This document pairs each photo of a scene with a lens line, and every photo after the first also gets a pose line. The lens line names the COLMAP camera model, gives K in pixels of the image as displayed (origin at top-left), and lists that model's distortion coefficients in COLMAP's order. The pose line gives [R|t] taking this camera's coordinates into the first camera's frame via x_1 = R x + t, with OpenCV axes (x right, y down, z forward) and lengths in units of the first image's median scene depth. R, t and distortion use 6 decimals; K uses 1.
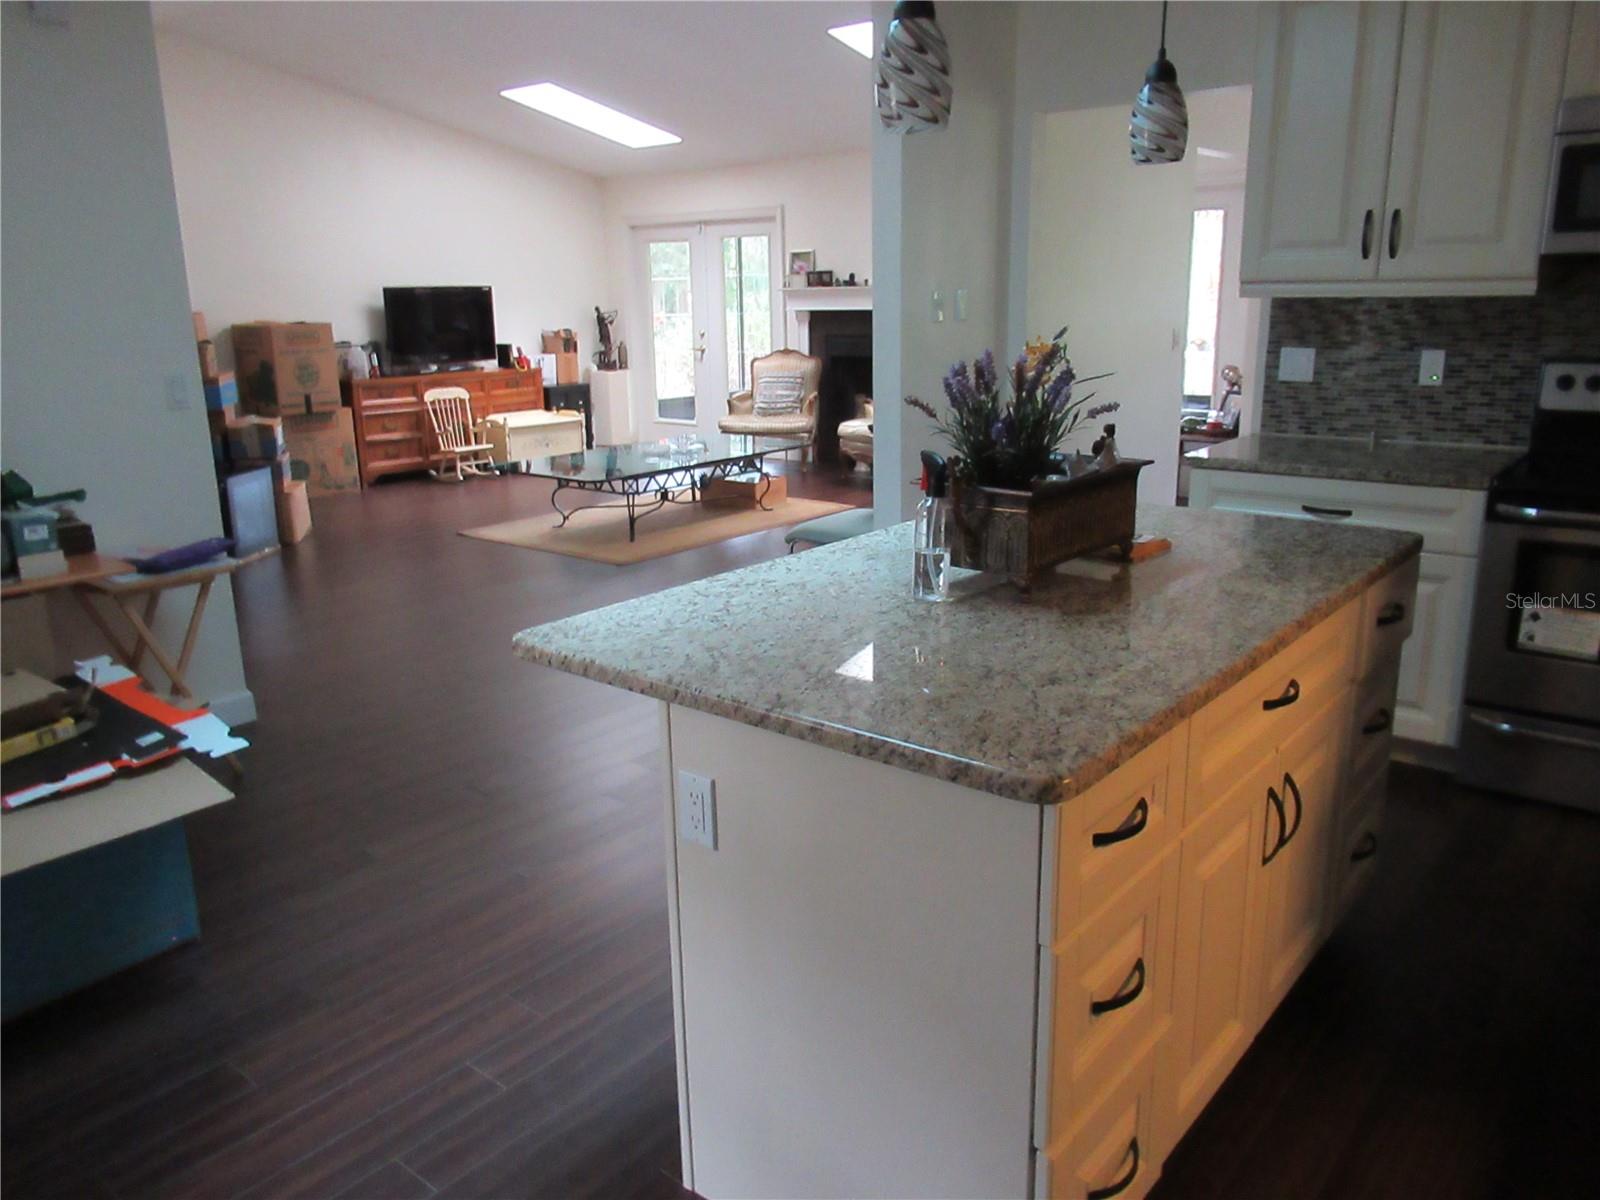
lens RADIAL K [[1202.4, 0, 795.9], [0, 1202.4, 596.8], [0, 0, 1]] dist [0.006153, -0.005454]
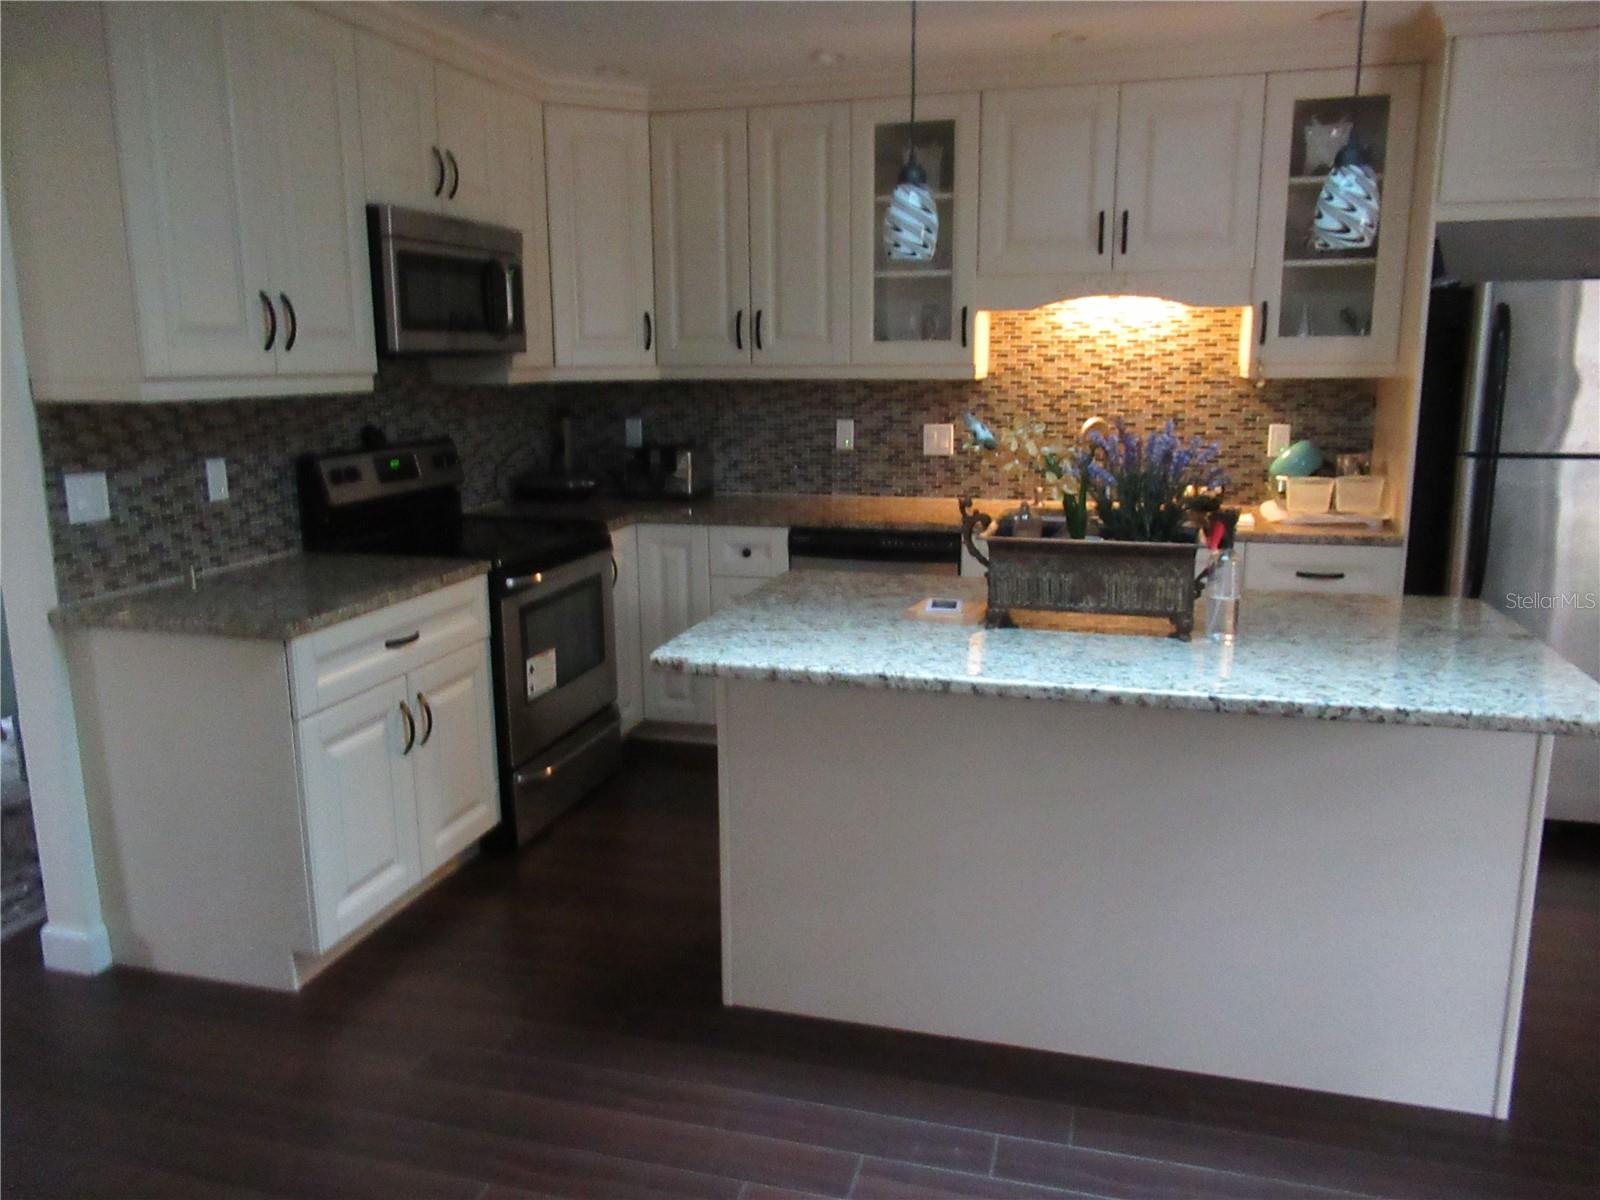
lens RADIAL K [[1202.4, 0, 799.4], [0, 1202.4, 600.2], [0, 0, 1]] dist [0.006153, -0.005454]
pose [[-0.412714, -0.162764, 0.896200, -0.378171], [0.239806, 0.929778, 0.279297, -0.232056], [-0.878726, 0.330184, -0.344701, 0.893083]]
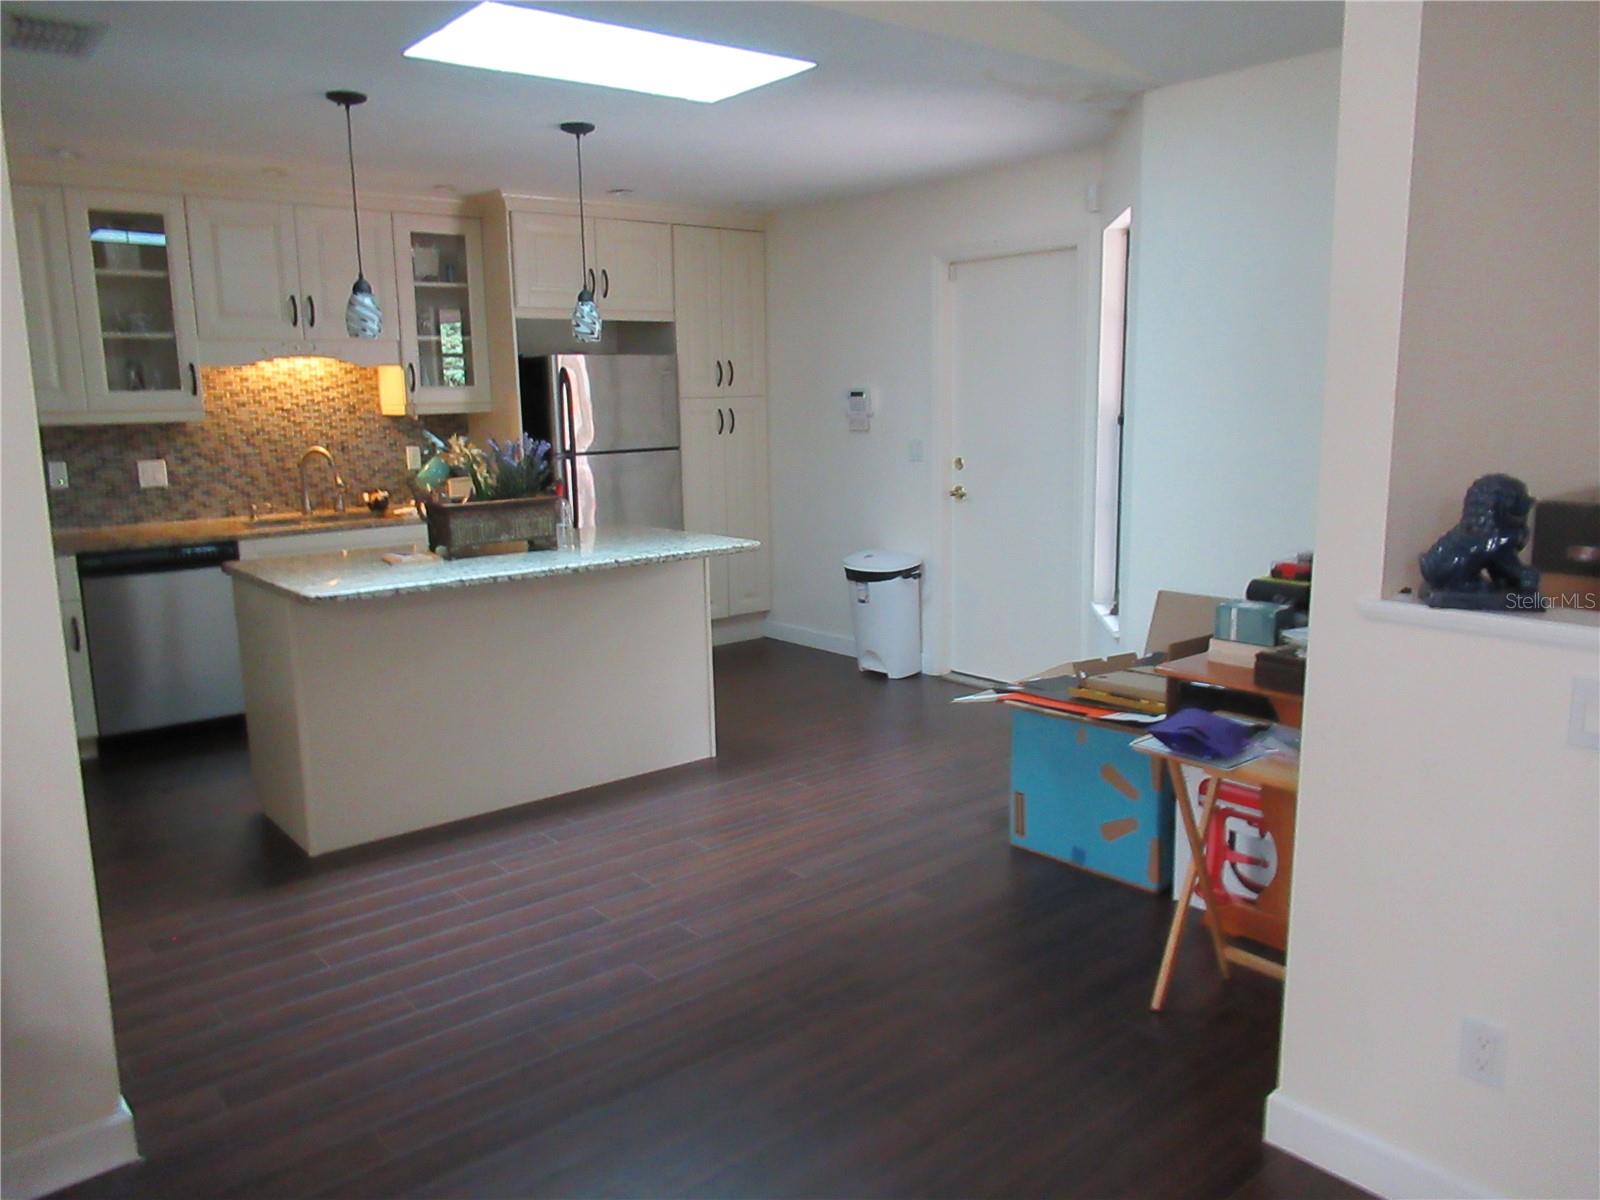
lens RADIAL K [[1202.4, 0, 797.0], [0, 1202.4, 600.8], [0, 0, 1]] dist [0.006153, -0.005454]
pose [[-0.980785, 0.002325, 0.195078, -0.363862], [0.082832, 0.910290, 0.405600, -0.330318], [-0.176635, 0.413965, -0.892991, 1.272640]]
